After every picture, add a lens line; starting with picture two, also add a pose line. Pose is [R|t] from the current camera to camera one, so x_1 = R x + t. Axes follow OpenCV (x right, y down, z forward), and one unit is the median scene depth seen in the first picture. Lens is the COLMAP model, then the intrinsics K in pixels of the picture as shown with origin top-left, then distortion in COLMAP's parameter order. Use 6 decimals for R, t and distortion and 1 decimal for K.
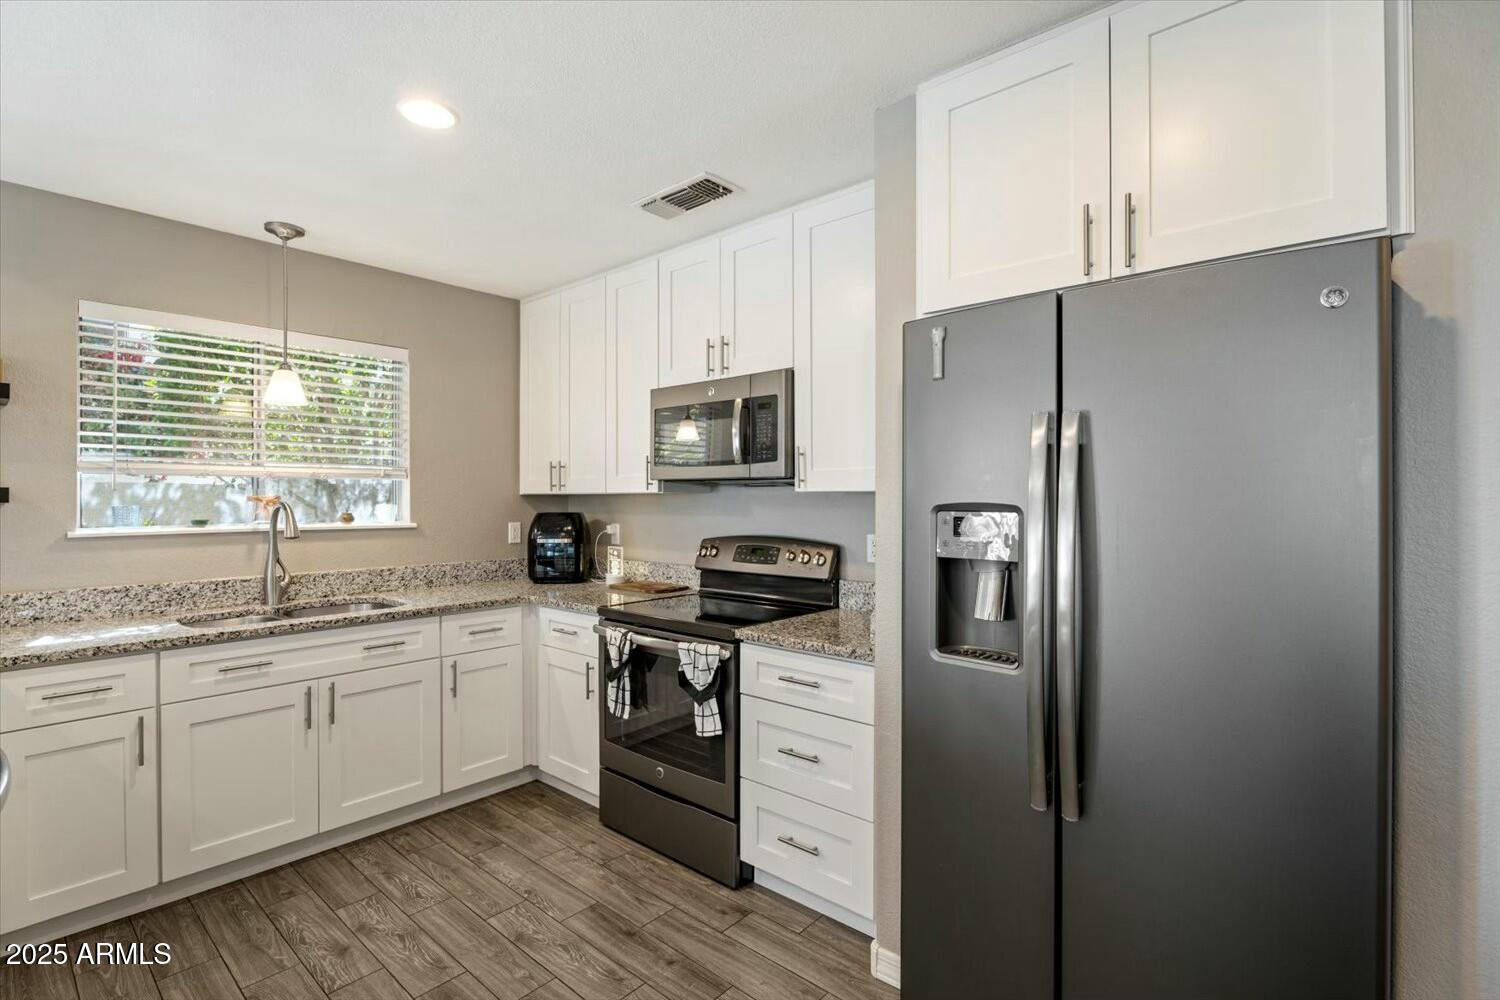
lens RADIAL K [[704.2, 0, 750.0], [0, 704.2, 500.0], [0, 0, 1]] dist [0.000305, 0.000300]
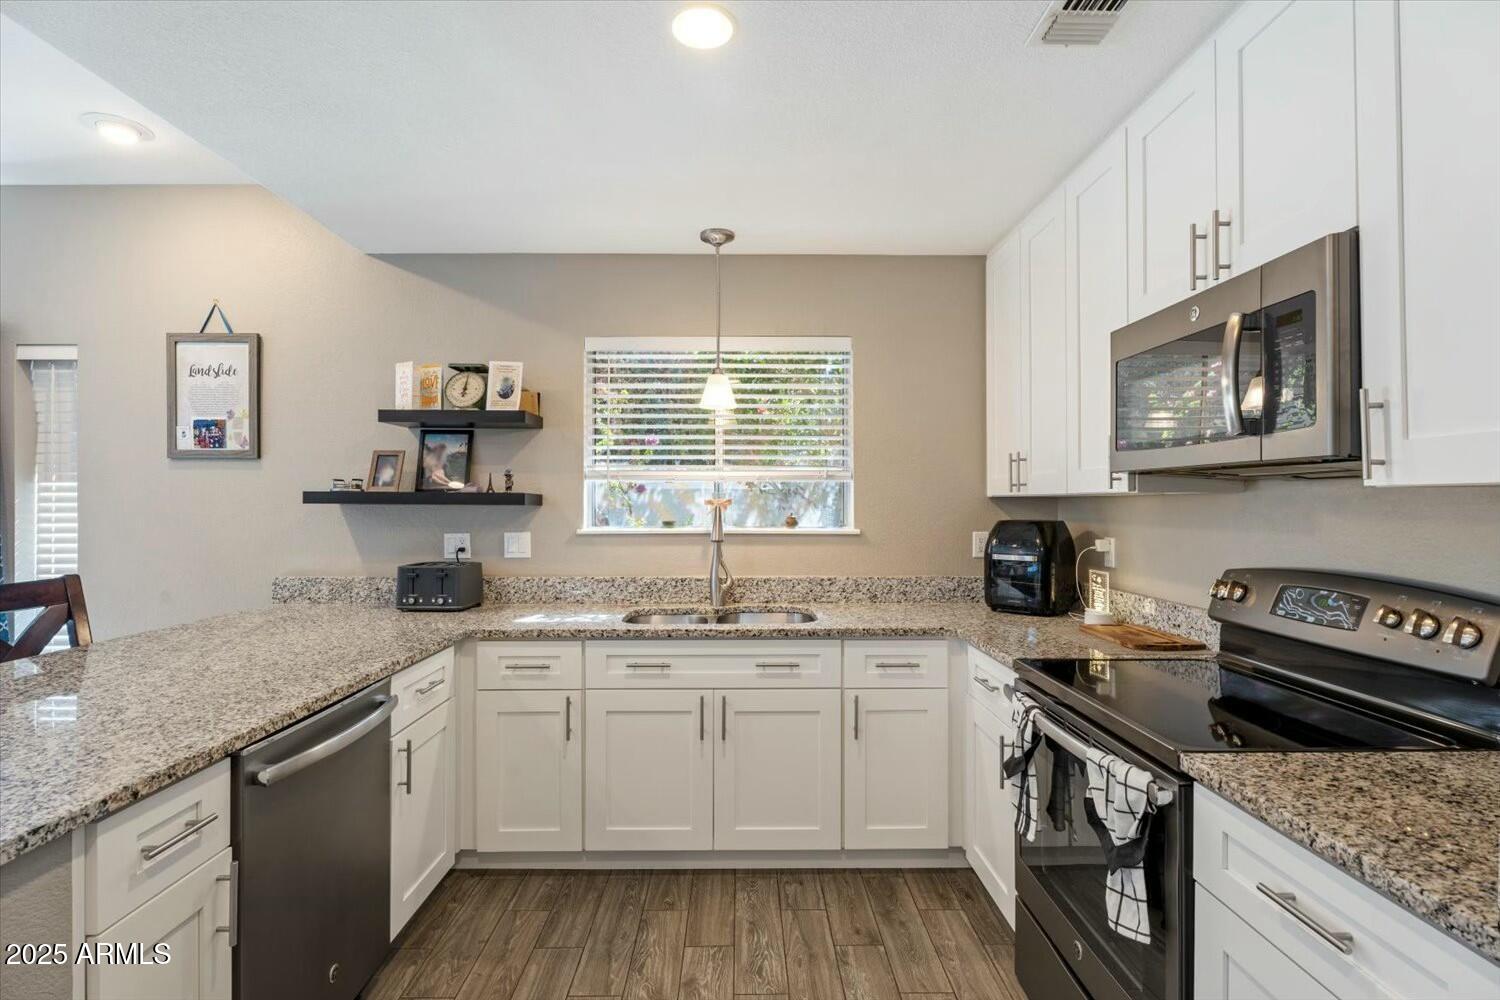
lens RADIAL K [[714.9, 0, 752.2], [0, 714.9, 500.4], [0, 0, 1]] dist [-0.010912, 0.000355]
pose [[0.671048, -0.001899, -0.741412, 0.131931], [-0.002089, 0.999988, -0.004453, 0.000434], [0.741411, 0.004537, 0.671036, 0.350126]]
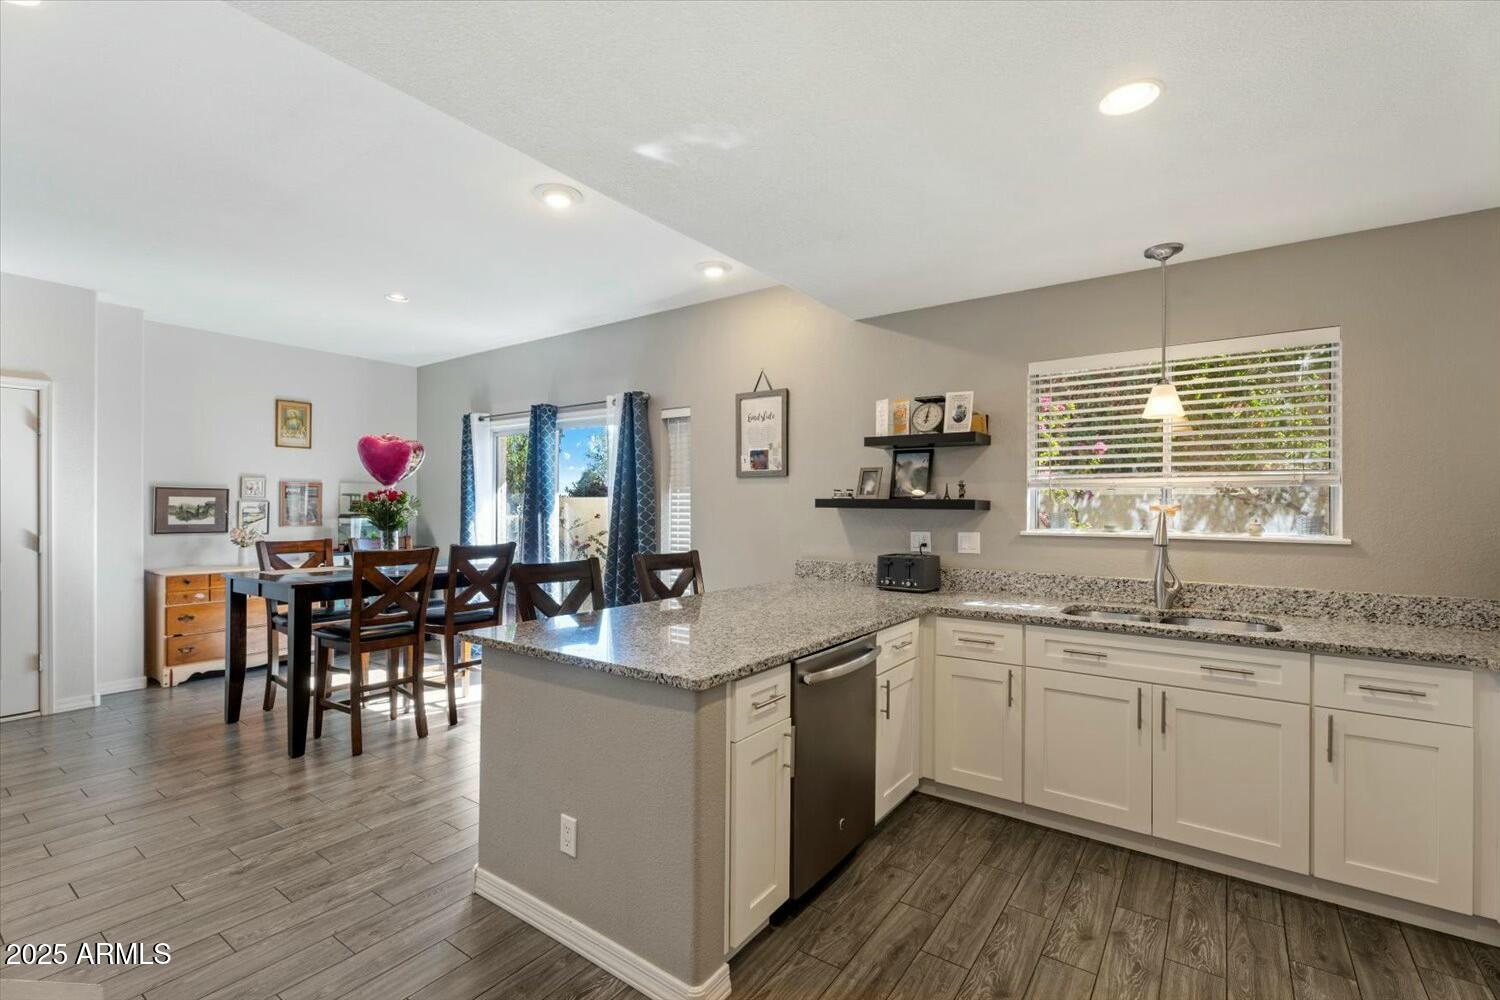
lens RADIAL K [[675.5, 0, 746.9], [0, 675.5, 506.5], [0, 0, 1]] dist [0.006264, 0.000196]
pose [[0.099191, 0.001305, -0.995068, 0.278310], [-0.007156, 0.999974, 0.000598, 0.000082], [0.995043, 0.007061, 0.099198, 0.287145]]
